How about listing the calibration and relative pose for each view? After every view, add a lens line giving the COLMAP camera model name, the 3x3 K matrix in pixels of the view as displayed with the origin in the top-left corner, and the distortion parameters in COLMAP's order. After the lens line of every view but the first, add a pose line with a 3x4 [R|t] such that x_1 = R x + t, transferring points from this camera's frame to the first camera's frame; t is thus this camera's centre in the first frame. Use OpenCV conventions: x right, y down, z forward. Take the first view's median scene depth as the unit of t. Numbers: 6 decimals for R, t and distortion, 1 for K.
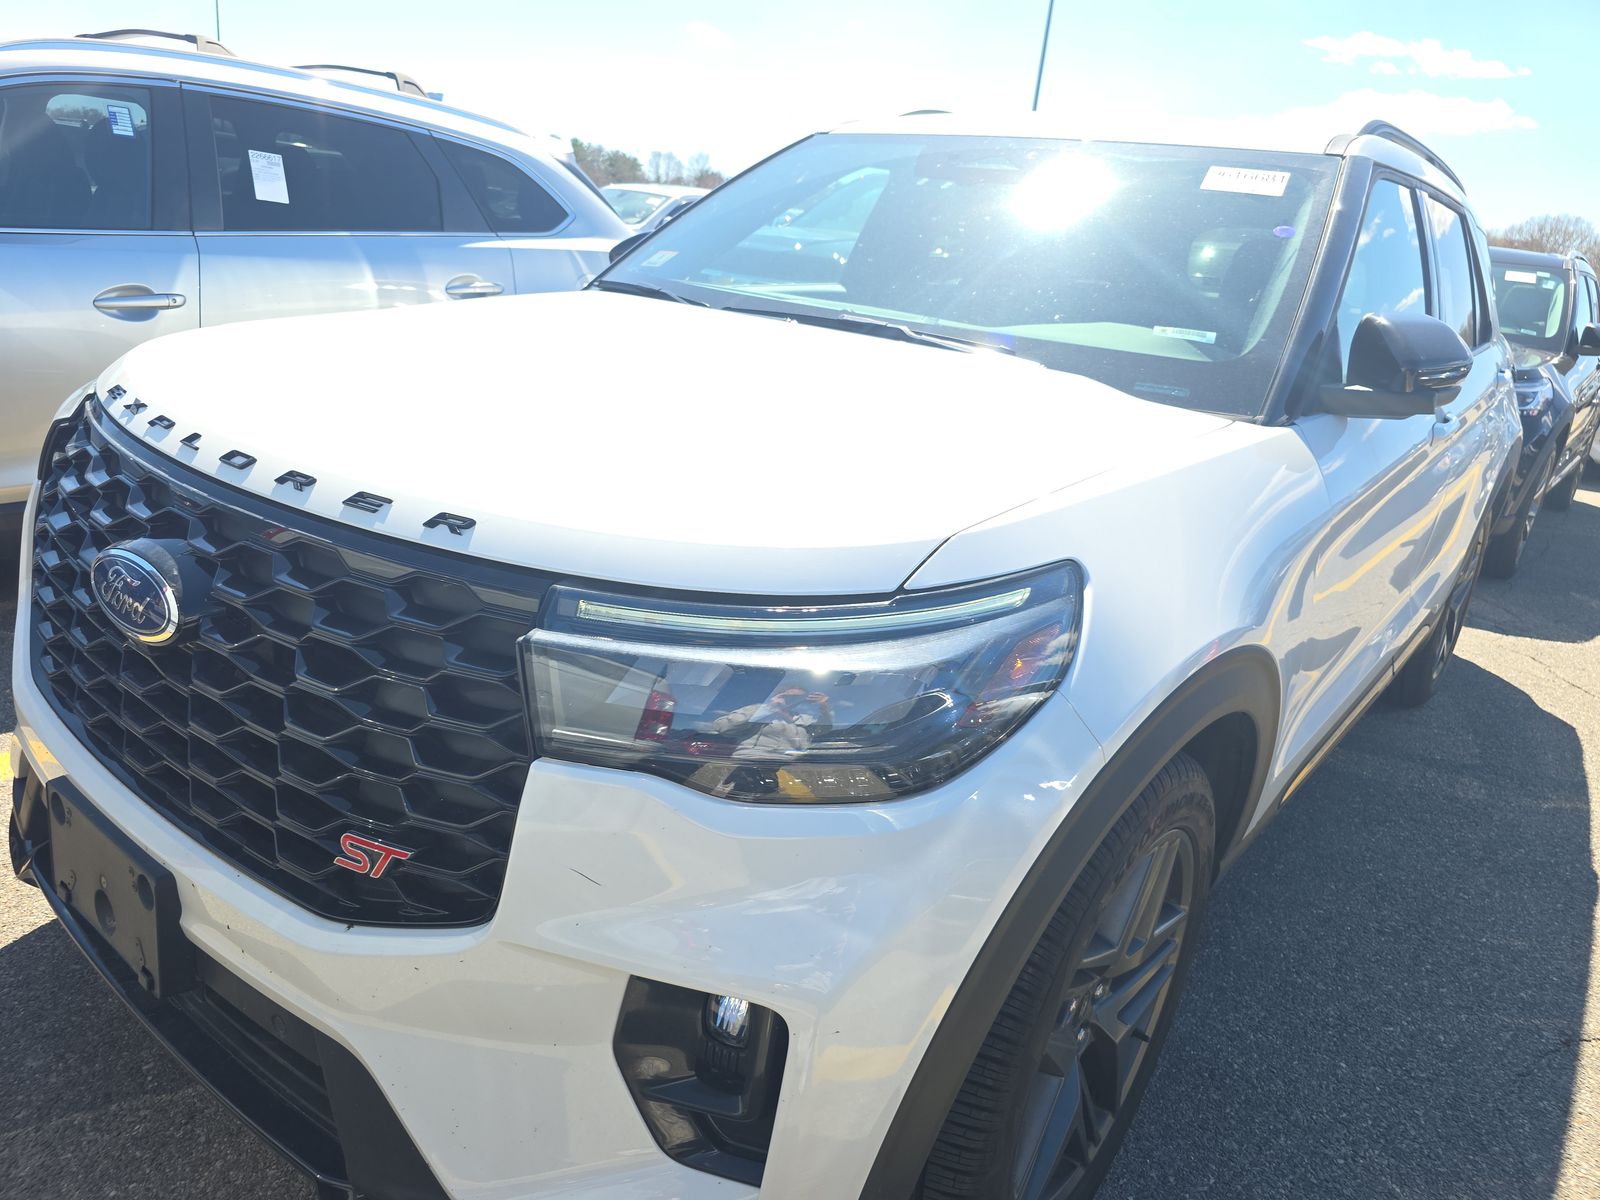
lens RADIAL K [[1058.9, 0, 800.0], [0, 1058.9, 600.0], [0, 0, 1]] dist [0.009770, 0.001930]
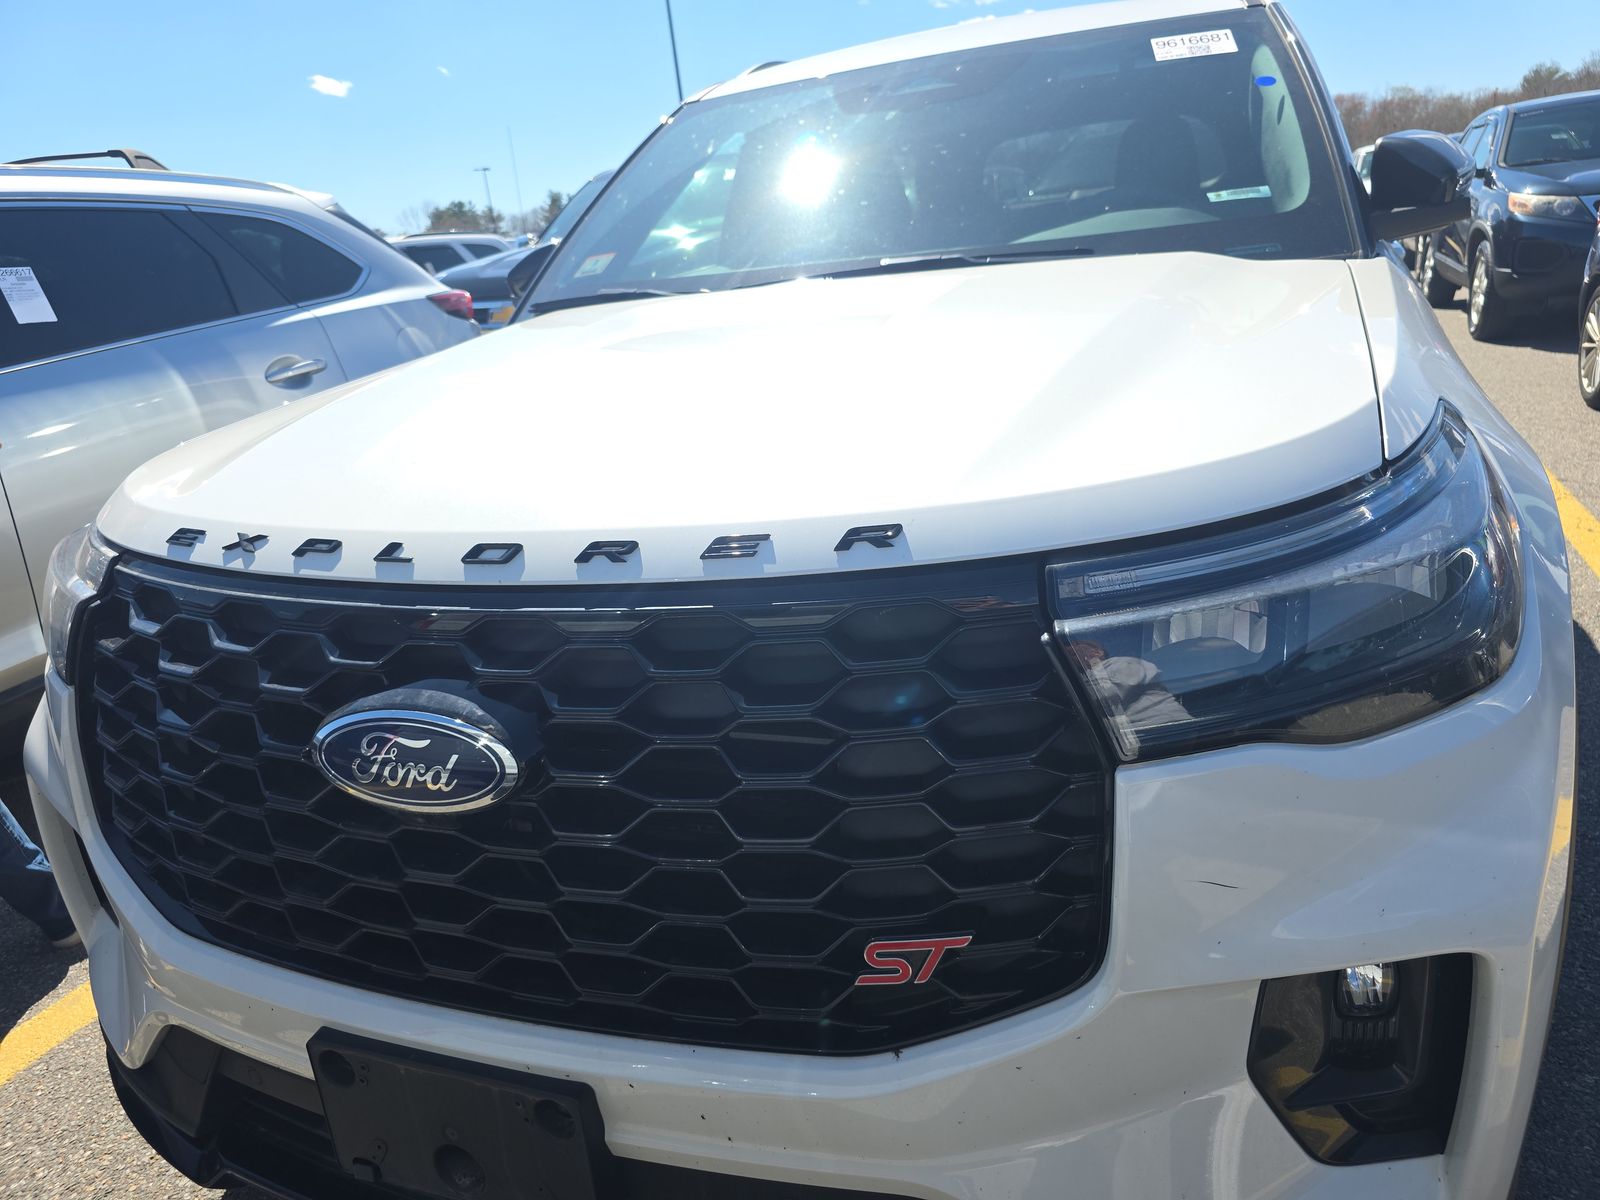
lens RADIAL K [[1057.0, 0, 800.0], [0, 1057.0, 600.0], [0, 0, 1]] dist [0.011185, 0.002749]
pose [[0.934951, -0.290188, 0.204102, -0.492298], [0.289803, 0.956536, 0.032456, -0.059960], [-0.204649, 0.028804, 0.978411, 0.195180]]
